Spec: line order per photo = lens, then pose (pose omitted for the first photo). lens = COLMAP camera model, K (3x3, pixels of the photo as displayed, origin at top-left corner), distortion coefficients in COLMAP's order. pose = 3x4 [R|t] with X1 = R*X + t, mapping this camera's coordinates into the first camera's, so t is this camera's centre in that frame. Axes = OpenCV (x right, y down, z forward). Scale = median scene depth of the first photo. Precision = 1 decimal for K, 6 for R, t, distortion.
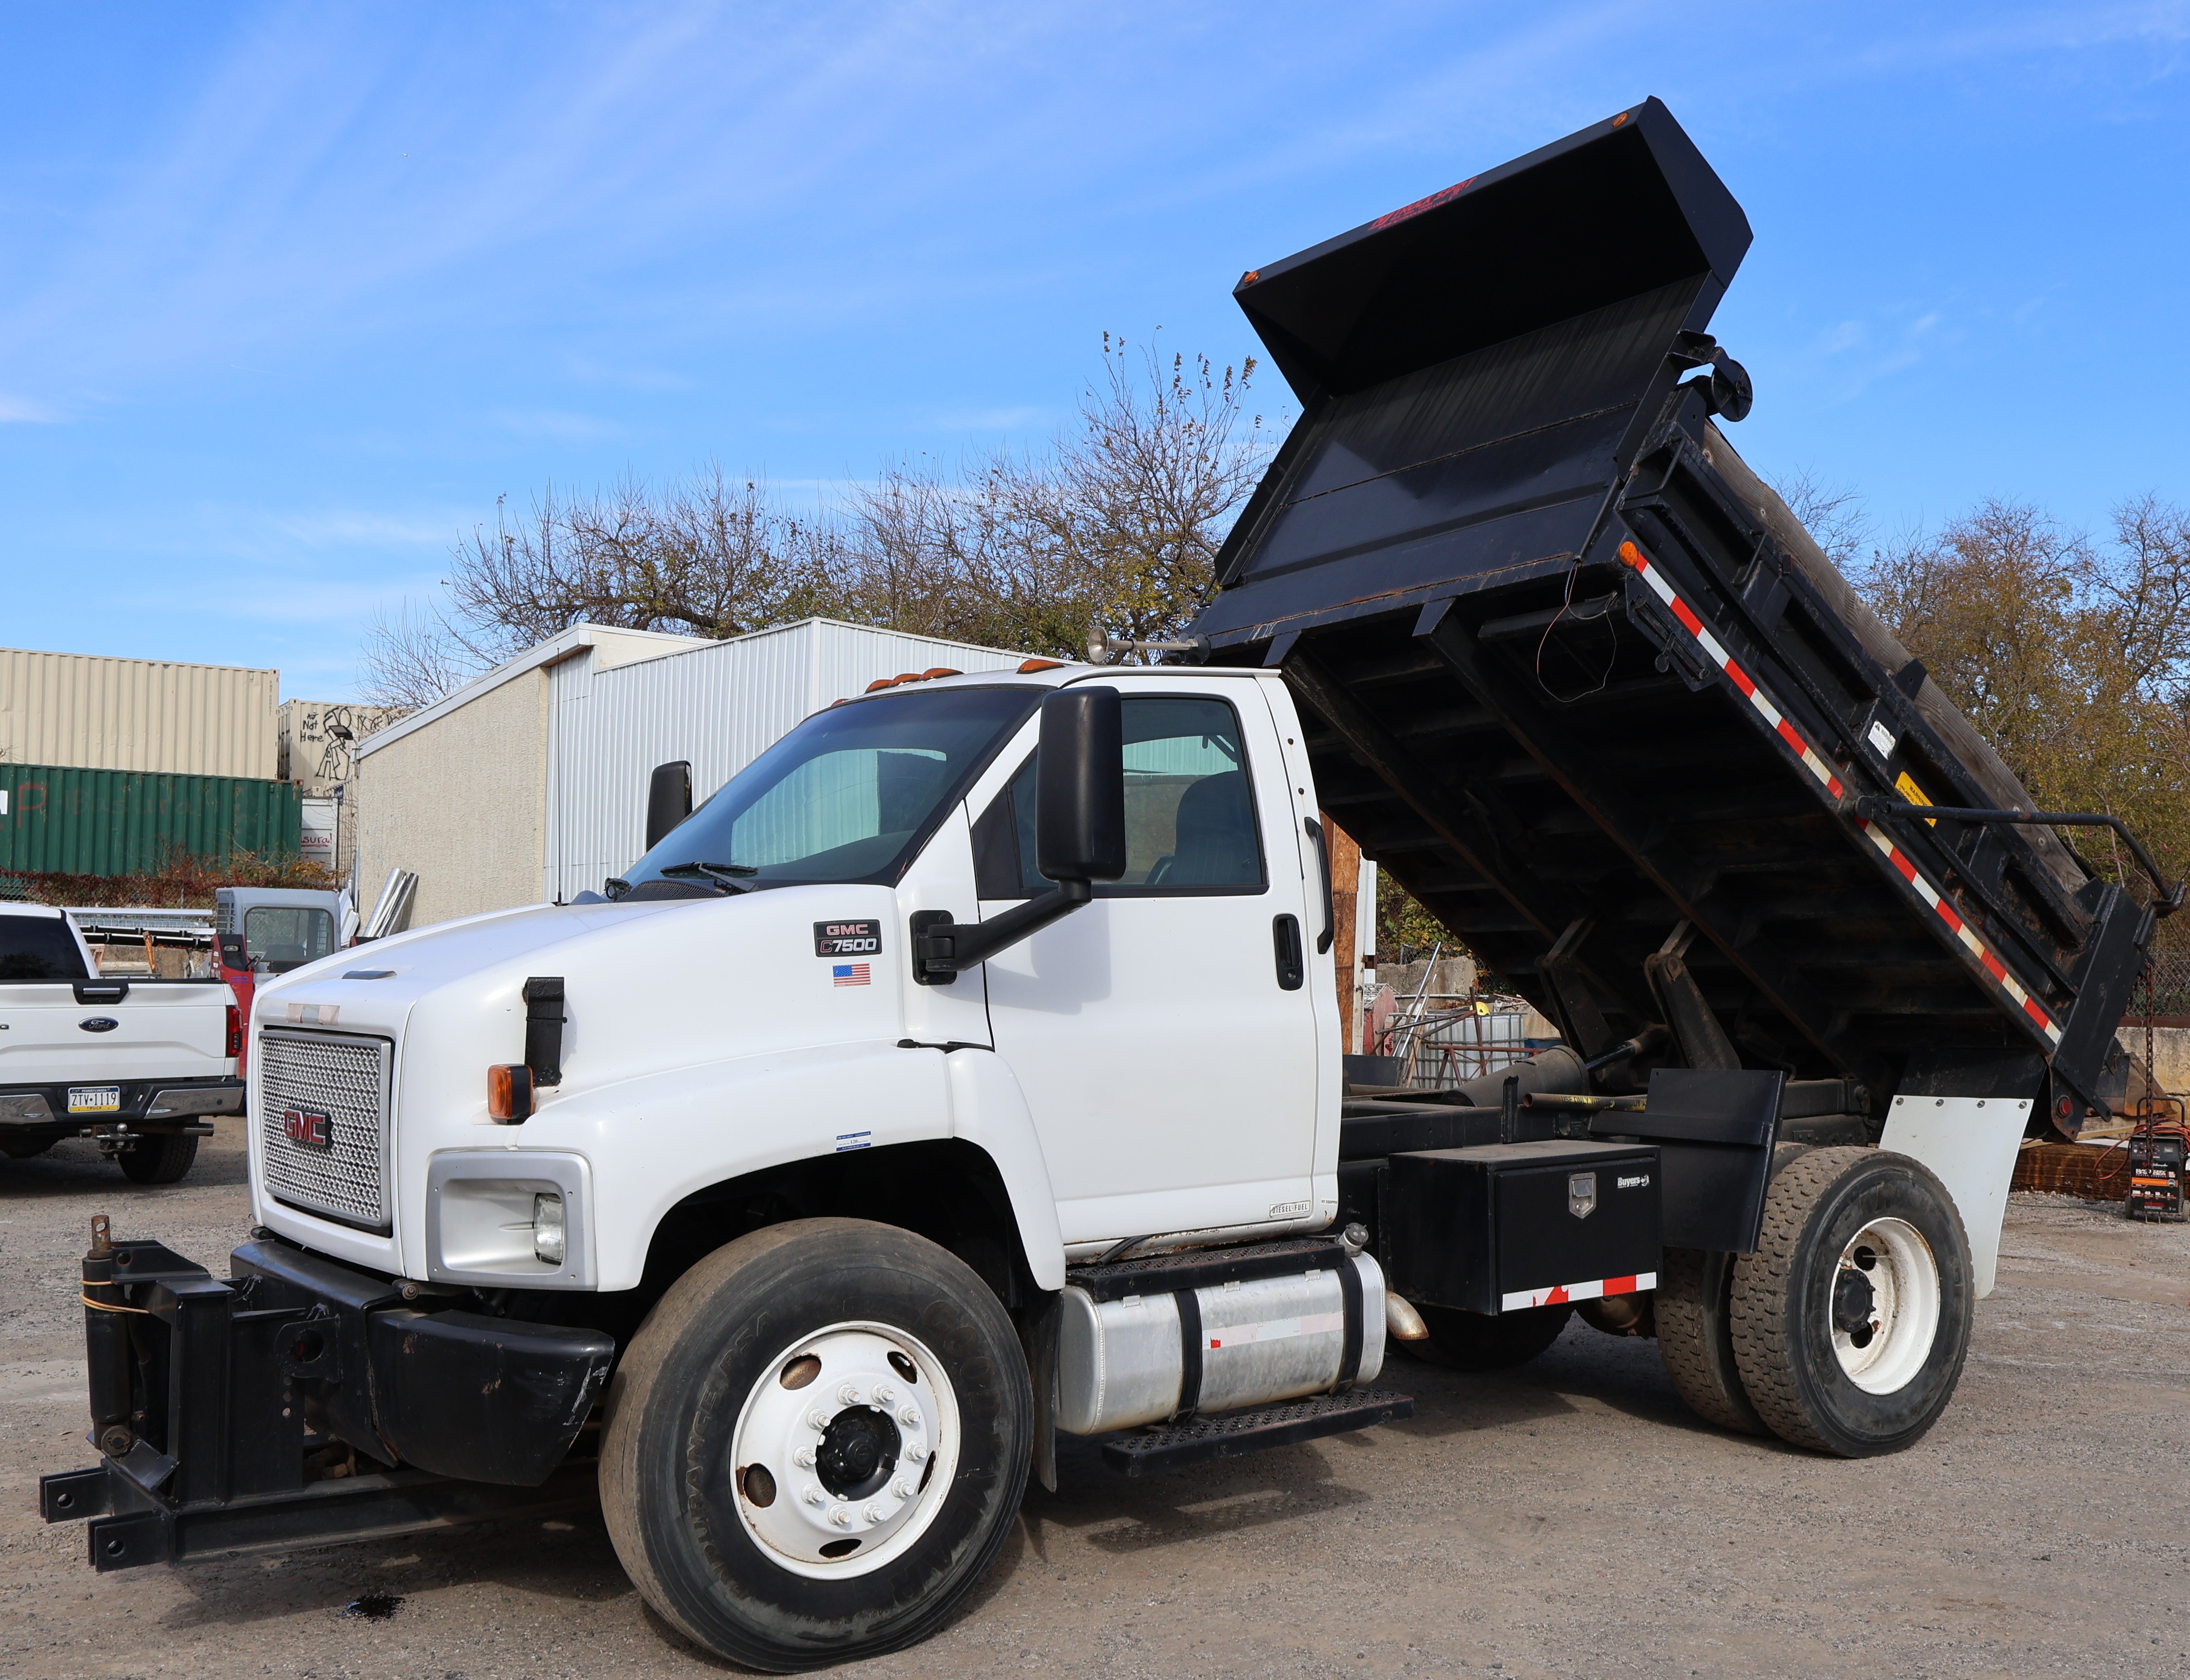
lens RADIAL K [[2195.8, 0, 1103.9], [0, 2195.8, 893.6], [0, 0, 1]] dist [0.010810, 0.000000]
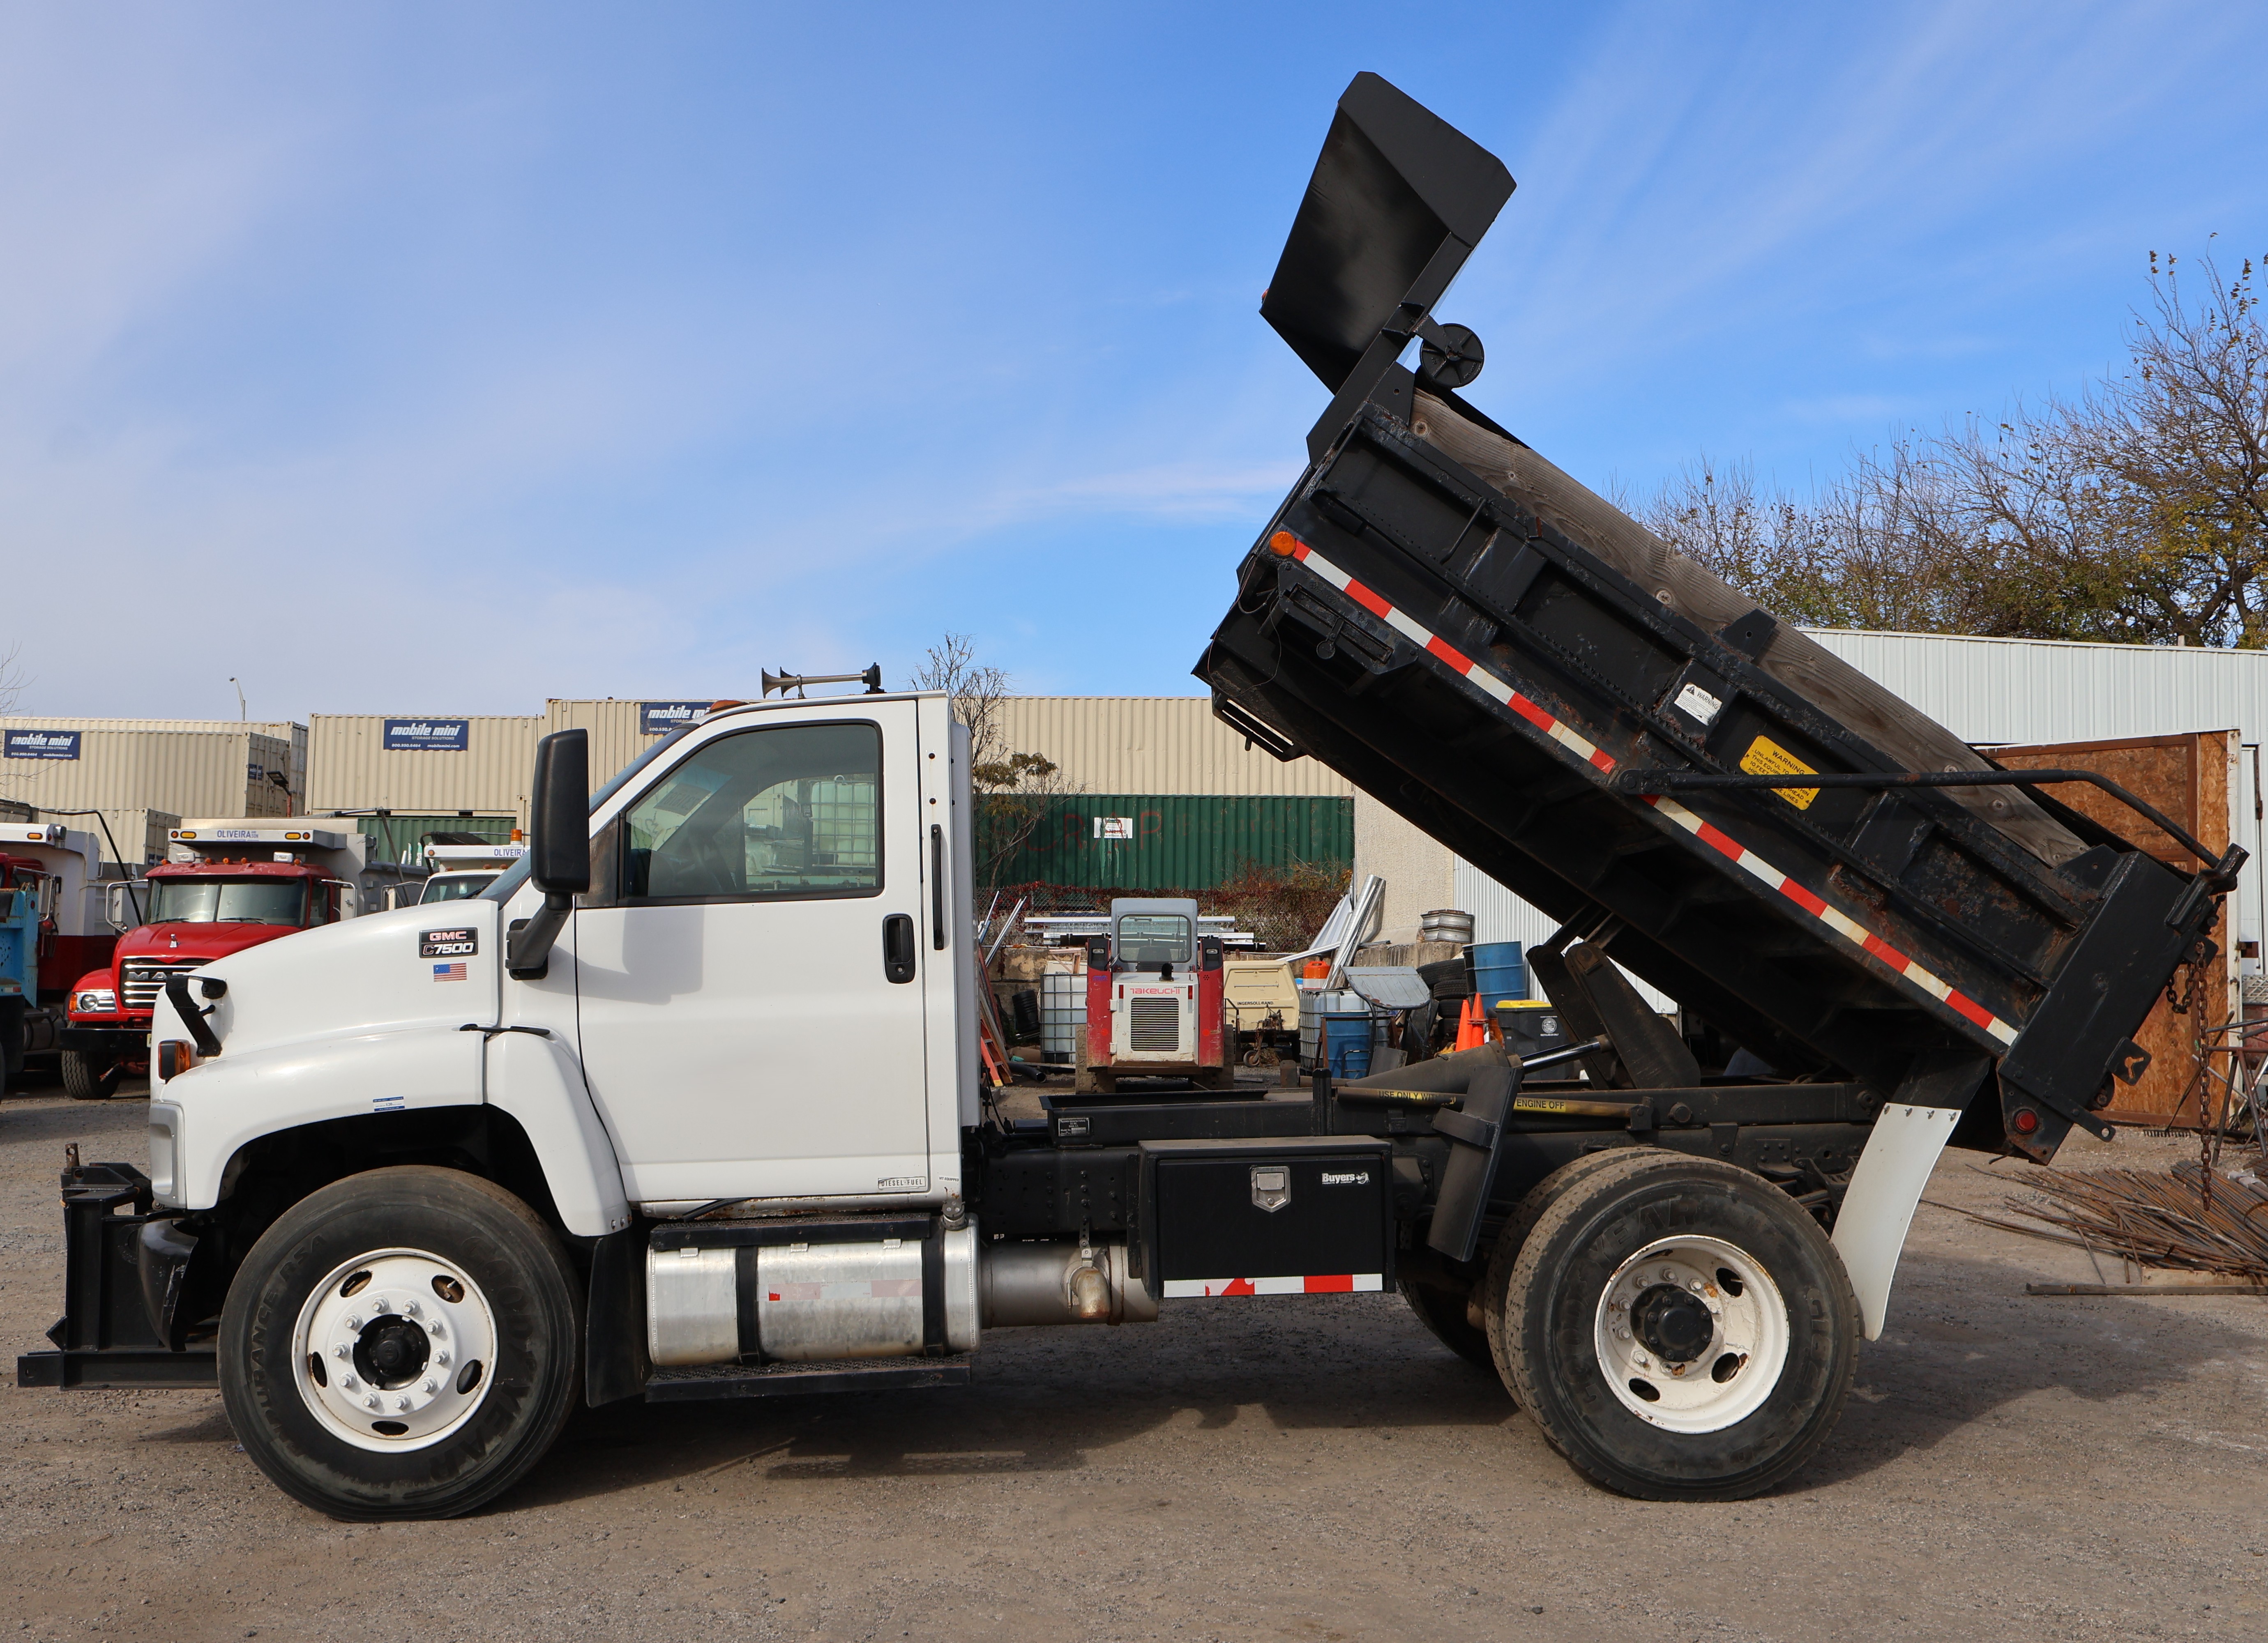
lens RADIAL K [[2184.1, 0, 1132.9], [0, 2184.1, 833.7], [0, 0, 1]] dist [0.021142, 0.000000]
pose [[0.835382, -0.040819, -0.548153, 0.714746], [0.026297, 0.999065, -0.034320, 0.008714], [0.549041, 0.014255, 0.835674, 0.135818]]
